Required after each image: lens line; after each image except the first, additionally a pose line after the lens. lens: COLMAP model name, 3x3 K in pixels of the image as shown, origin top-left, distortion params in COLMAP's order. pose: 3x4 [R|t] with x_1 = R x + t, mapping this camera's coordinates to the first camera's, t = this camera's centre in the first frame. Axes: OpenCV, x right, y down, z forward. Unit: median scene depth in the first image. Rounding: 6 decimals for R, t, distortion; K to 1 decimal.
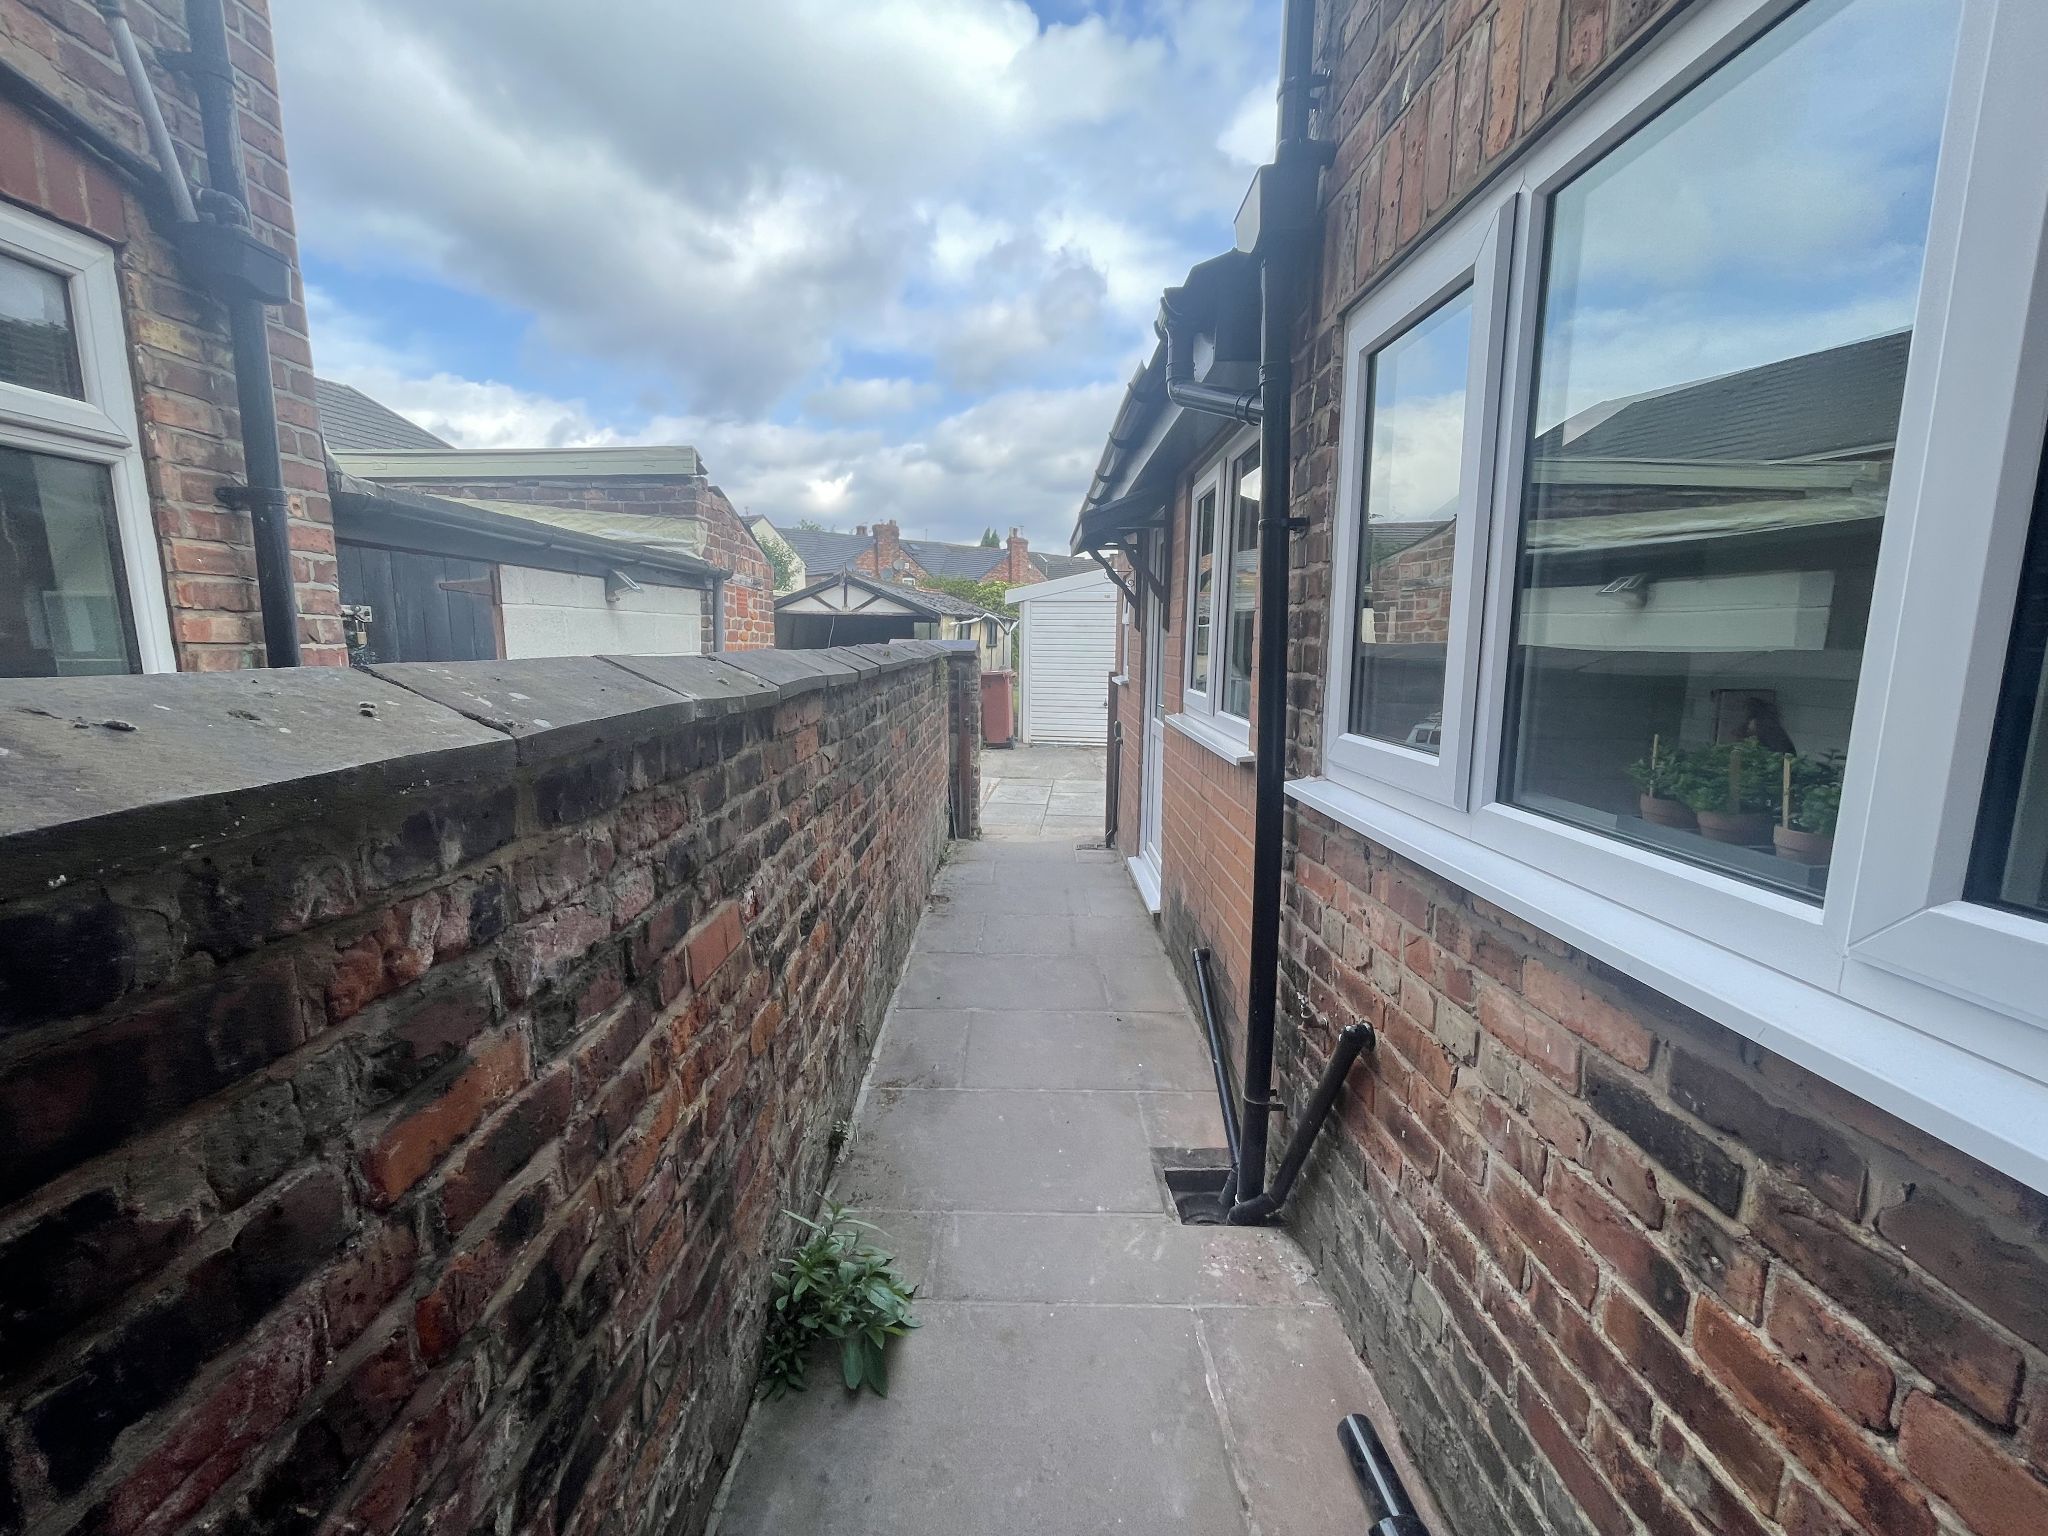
lens RADIAL K [[830.5, 0, 1022.7], [0, 830.5, 765.8], [0, 0, 1]] dist [-0.008310, 0.005039]
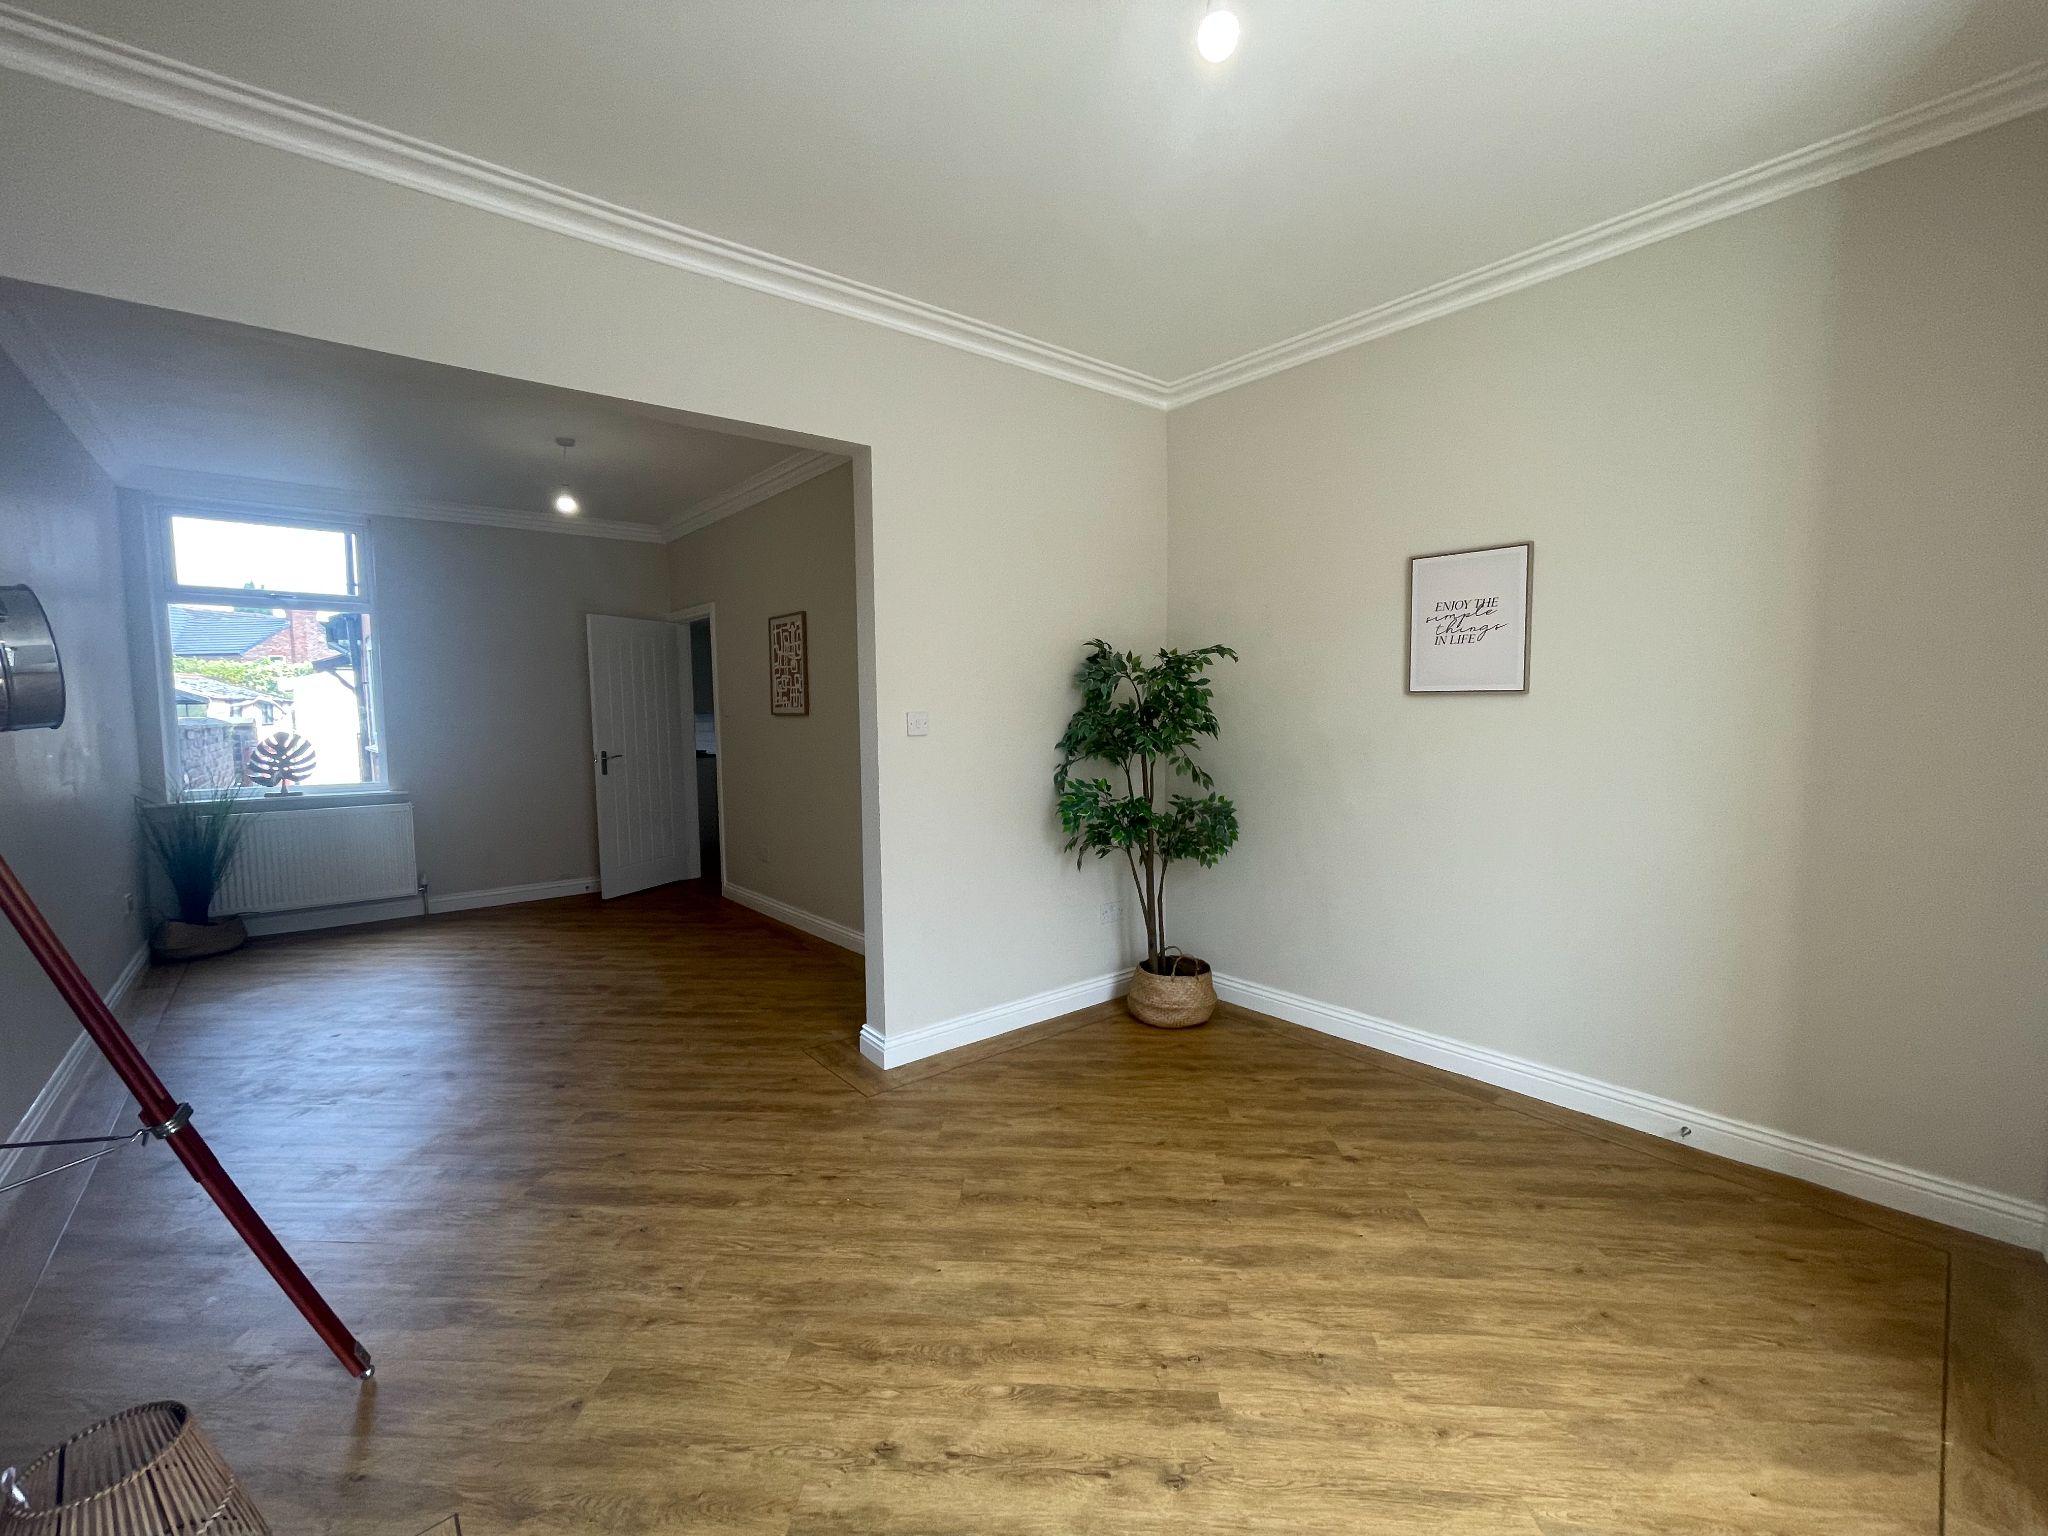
lens RADIAL K [[830.5, 0, 1022.7], [0, 830.5, 765.8], [0, 0, 1]] dist [-0.008310, 0.005039]
pose [[0.764788, -0.058886, 0.641585, 0.066591], [0.116018, 0.992123, -0.047238, 0.251113], [-0.633750, 0.110563, 0.765596, -1.529709]]
